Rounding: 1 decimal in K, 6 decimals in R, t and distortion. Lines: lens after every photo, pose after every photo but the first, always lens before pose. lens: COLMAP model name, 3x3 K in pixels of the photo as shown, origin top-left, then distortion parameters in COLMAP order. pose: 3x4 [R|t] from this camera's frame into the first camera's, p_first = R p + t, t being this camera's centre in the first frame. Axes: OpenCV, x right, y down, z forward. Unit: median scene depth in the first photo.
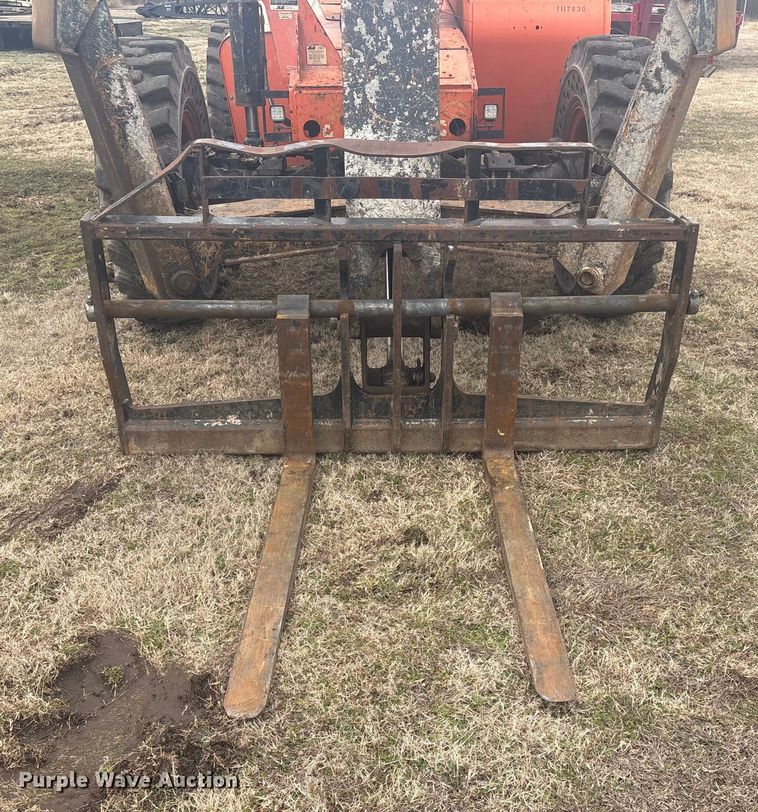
lens RADIAL K [[920.1, 0, 437.4], [0, 920.1, 449.6], [0, 0, 1]] dist [0.183475, -0.425564]
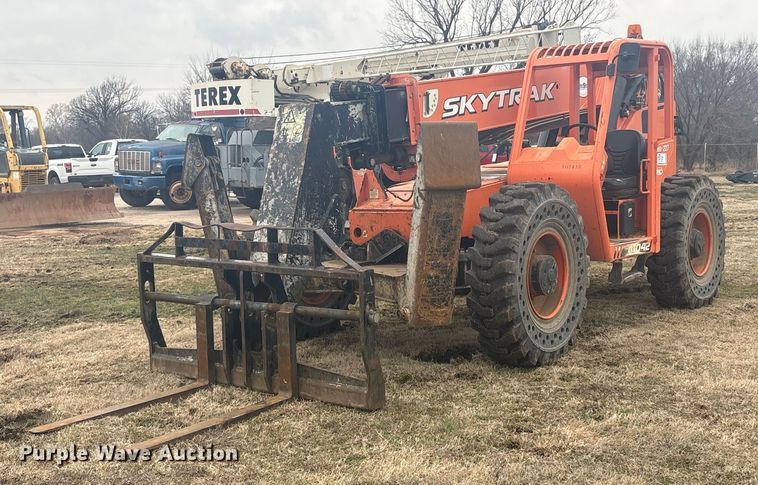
lens RADIAL K [[974.2, 0, 389.6], [0, 974.2, 253.8], [0, 0, 1]] dist [0.189585, -0.009728]
pose [[0.767156, 0.039380, -0.640250, 1.466458], [-0.262761, 0.929824, -0.257653, 0.192182], [0.585174, 0.365892, 0.723668, -0.338365]]
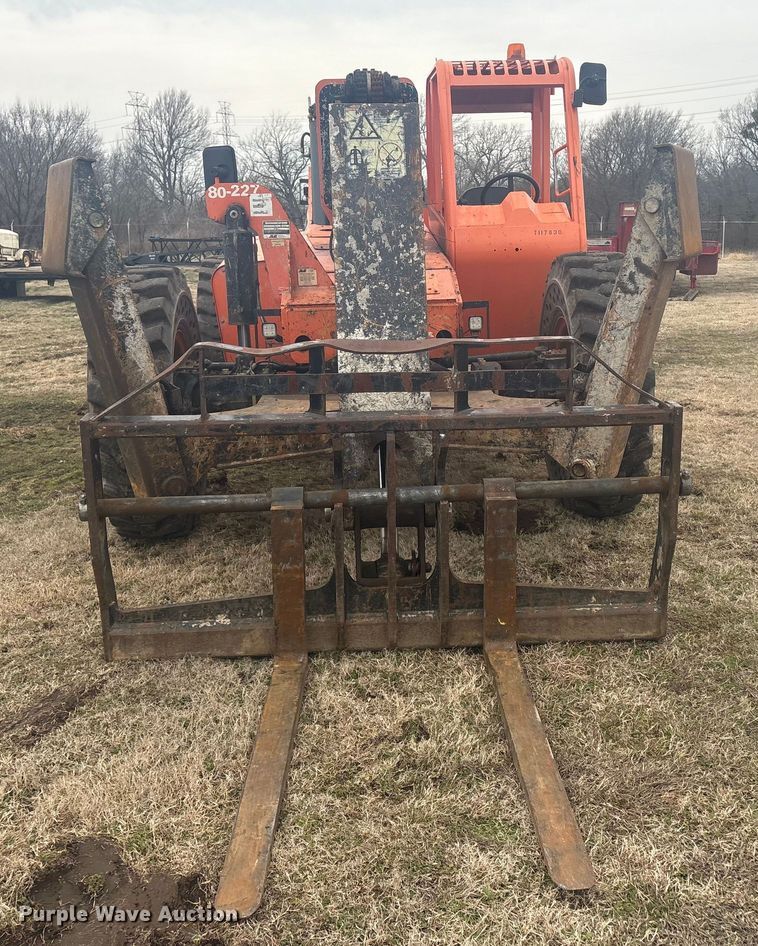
lens RADIAL K [[1007.2, 0, 435.8], [0, 1007.2, 444.0], [0, 0, 1]] dist [0.128497, -0.124293]
pose [[0.999440, -0.032005, 0.009805, -0.003838], [0.033437, 0.968126, -0.248221, 0.063289], [-0.001548, 0.248410, 0.968654, -0.068375]]
